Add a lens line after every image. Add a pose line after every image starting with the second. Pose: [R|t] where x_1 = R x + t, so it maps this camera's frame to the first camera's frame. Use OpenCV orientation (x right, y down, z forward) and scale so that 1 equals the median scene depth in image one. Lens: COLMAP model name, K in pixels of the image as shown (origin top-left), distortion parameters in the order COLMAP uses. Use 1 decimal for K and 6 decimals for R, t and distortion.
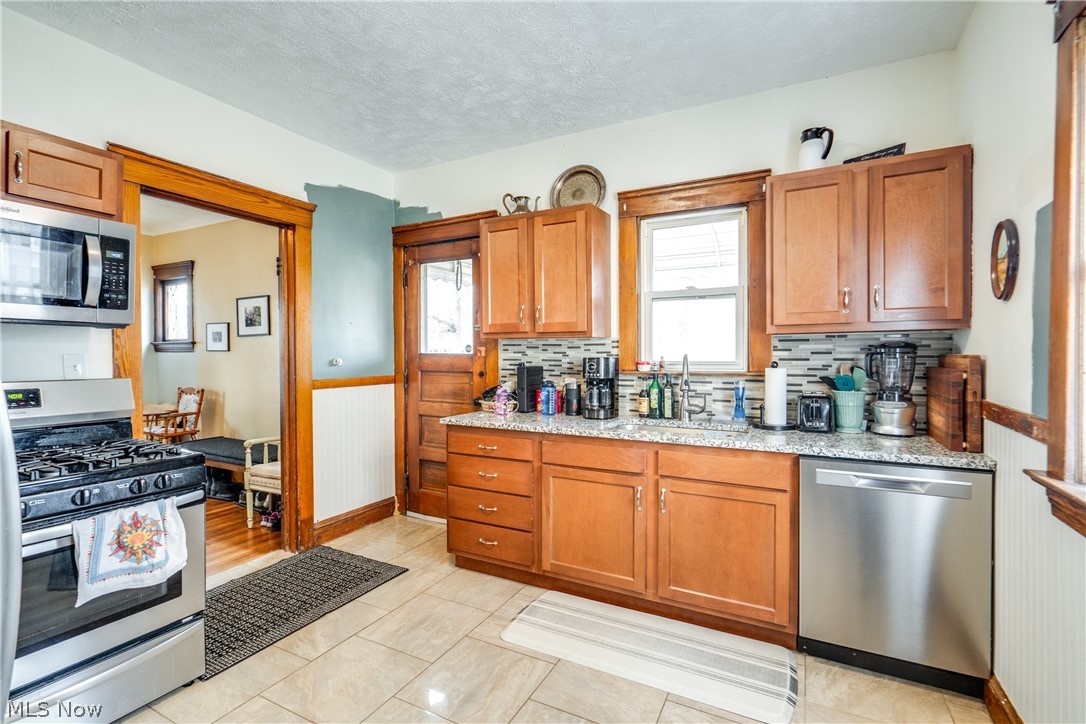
lens RADIAL K [[502.7, 0, 549.5], [0, 502.7, 361.7], [0, 0, 1]] dist [-0.003475, -0.000623]
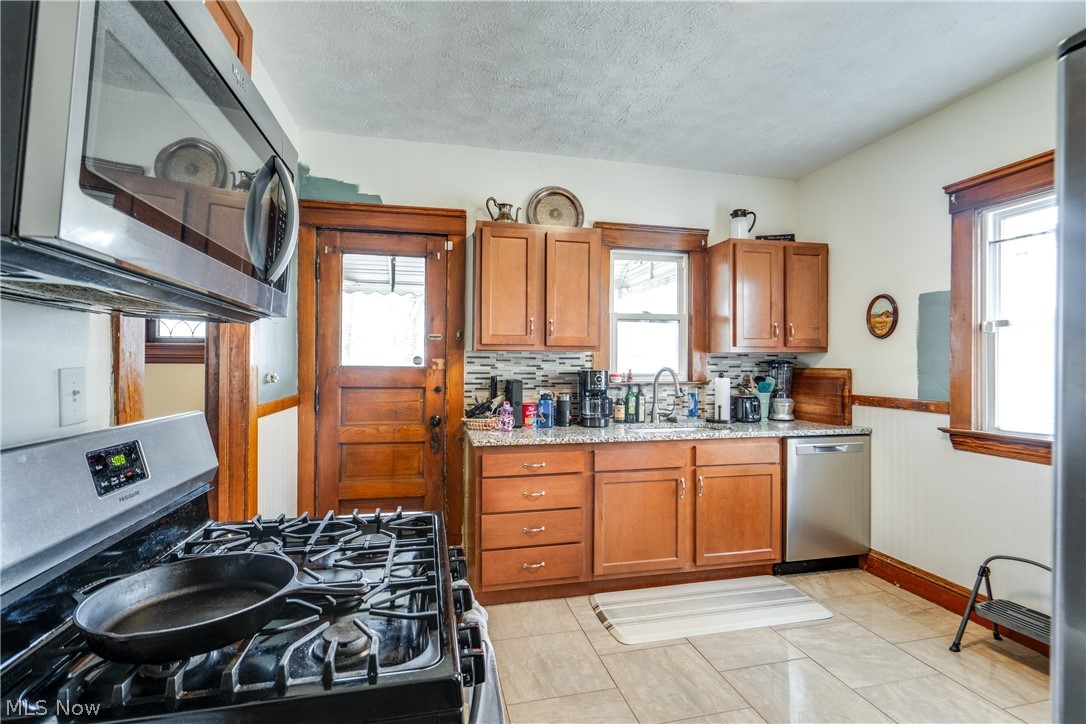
lens RADIAL K [[502.7, 0, 549.5], [0, 502.7, 361.7], [0, 0, 1]] dist [-0.003475, -0.000623]
pose [[0.752358, 0.007542, 0.658711, -0.704306], [0.007485, 0.999772, -0.019996, -0.006199], [-0.658712, 0.019974, 0.752130, 0.250654]]
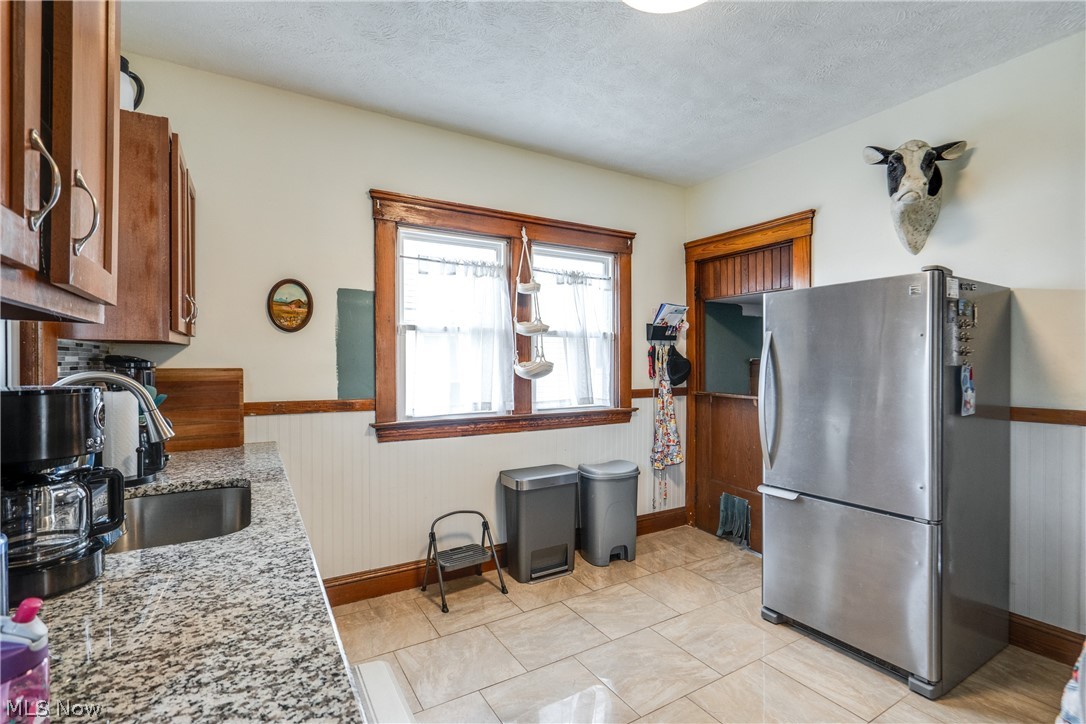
lens RADIAL K [[502.7, 0, 549.5], [0, 502.7, 361.7], [0, 0, 1]] dist [-0.003475, -0.000623]
pose [[-0.856232, 0.000565, 0.516591, -0.321667], [0.011202, 0.999785, 0.017474, -0.028933], [-0.516469, 0.020748, -0.856054, 1.125323]]
